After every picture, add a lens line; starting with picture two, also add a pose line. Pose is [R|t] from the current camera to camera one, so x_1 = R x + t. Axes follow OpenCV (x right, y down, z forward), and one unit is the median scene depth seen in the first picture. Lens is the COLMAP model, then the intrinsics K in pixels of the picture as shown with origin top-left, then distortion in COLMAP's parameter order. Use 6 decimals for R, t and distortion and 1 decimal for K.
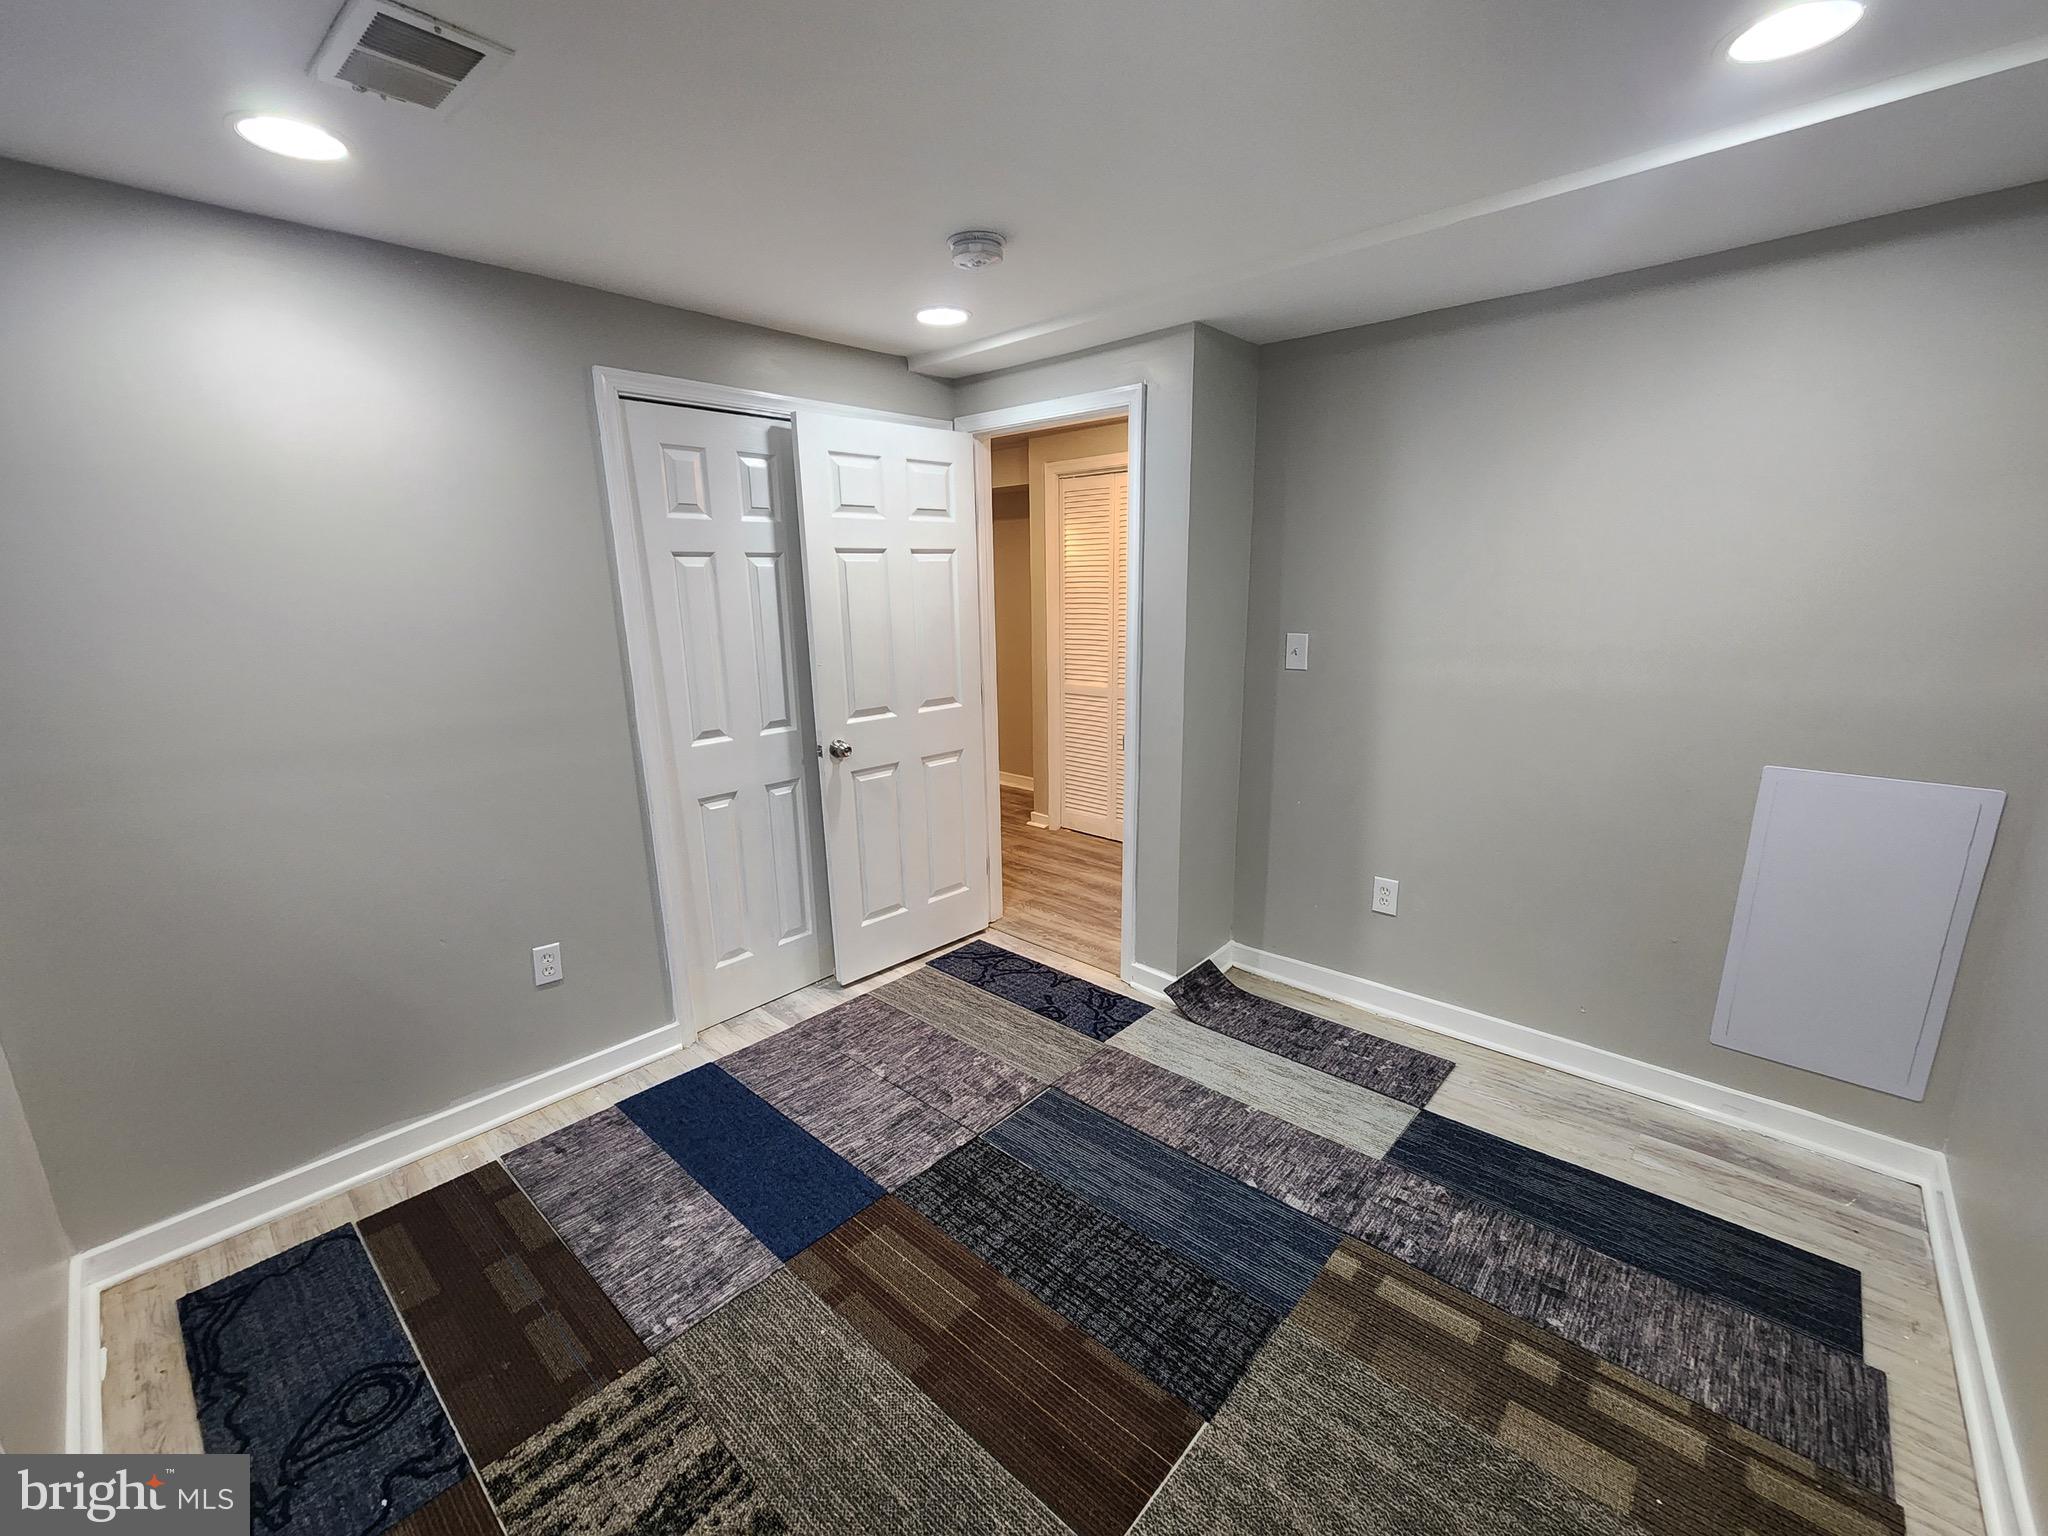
lens RADIAL K [[845.9, 0, 1031.8], [0, 845.9, 774.3], [0, 0, 1]] dist [0.000082, 0.000245]
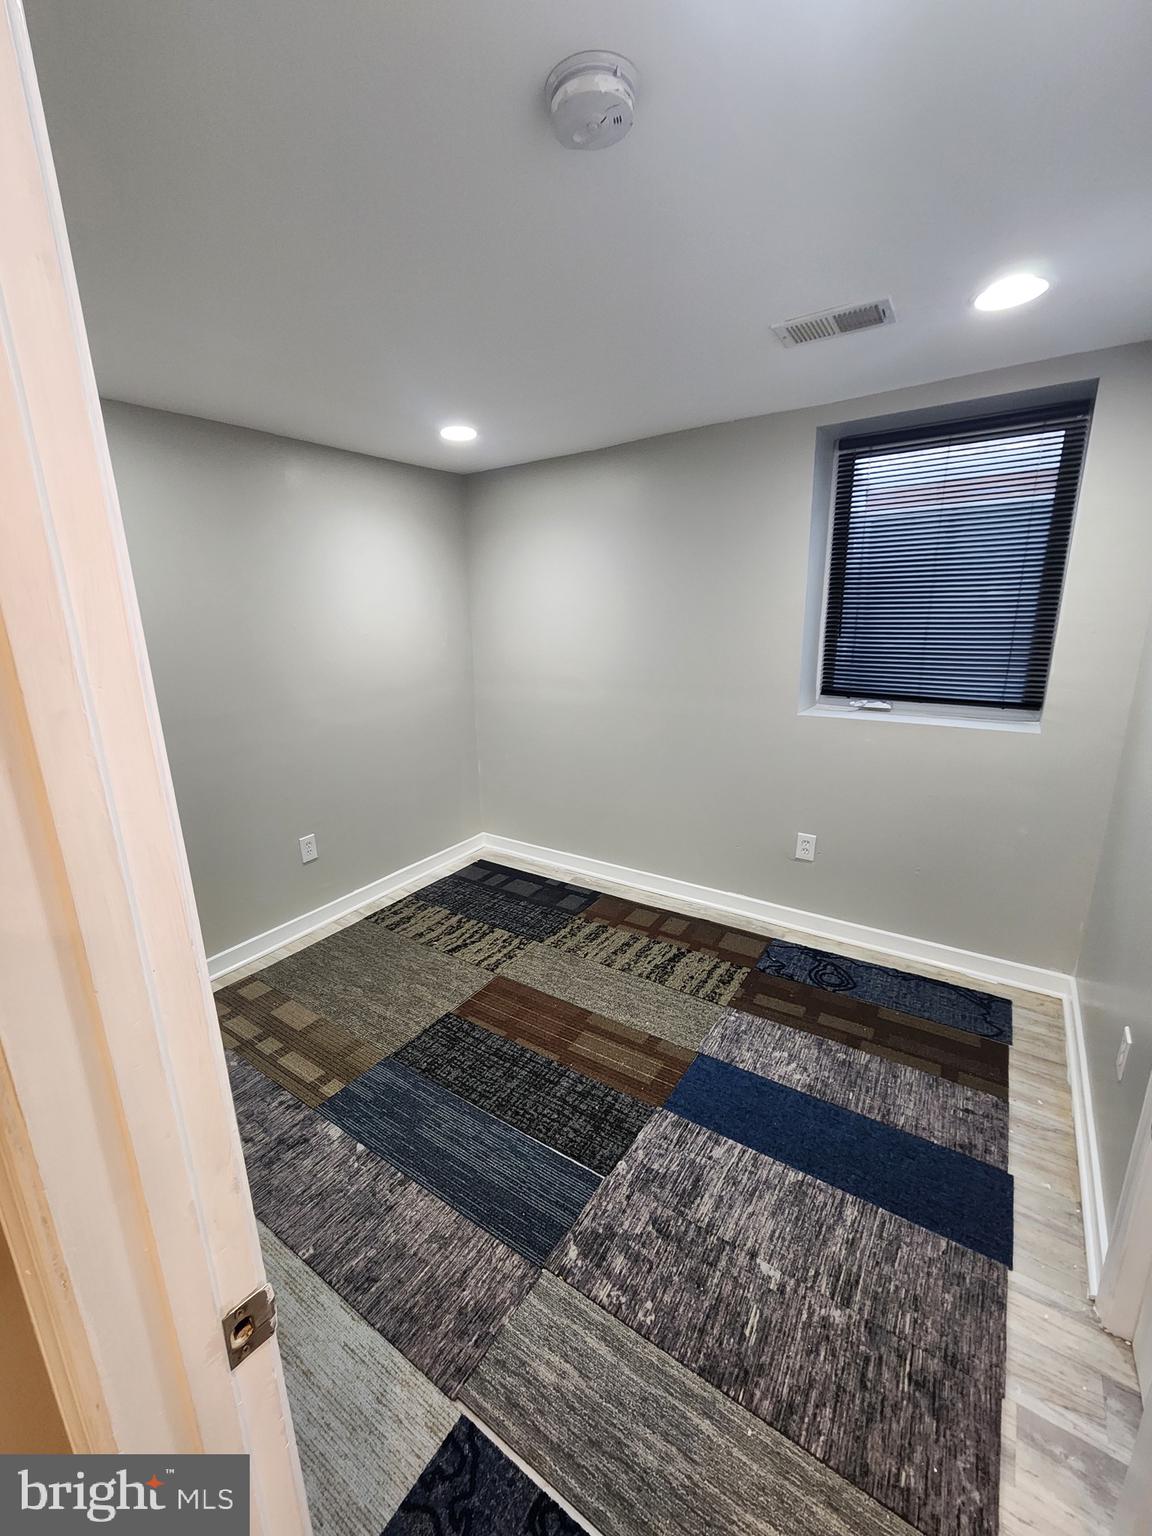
lens RADIAL K [[634.4, 0, 570.1], [0, 634.4, 768.7], [0, 0, 1]] dist [0.000082, 0.000245]
pose [[-0.989196, 0.076635, -0.124972, 0.042882], [0.010702, 0.887958, 0.459800, -0.399373], [0.146206, 0.453495, -0.879185, 1.639087]]
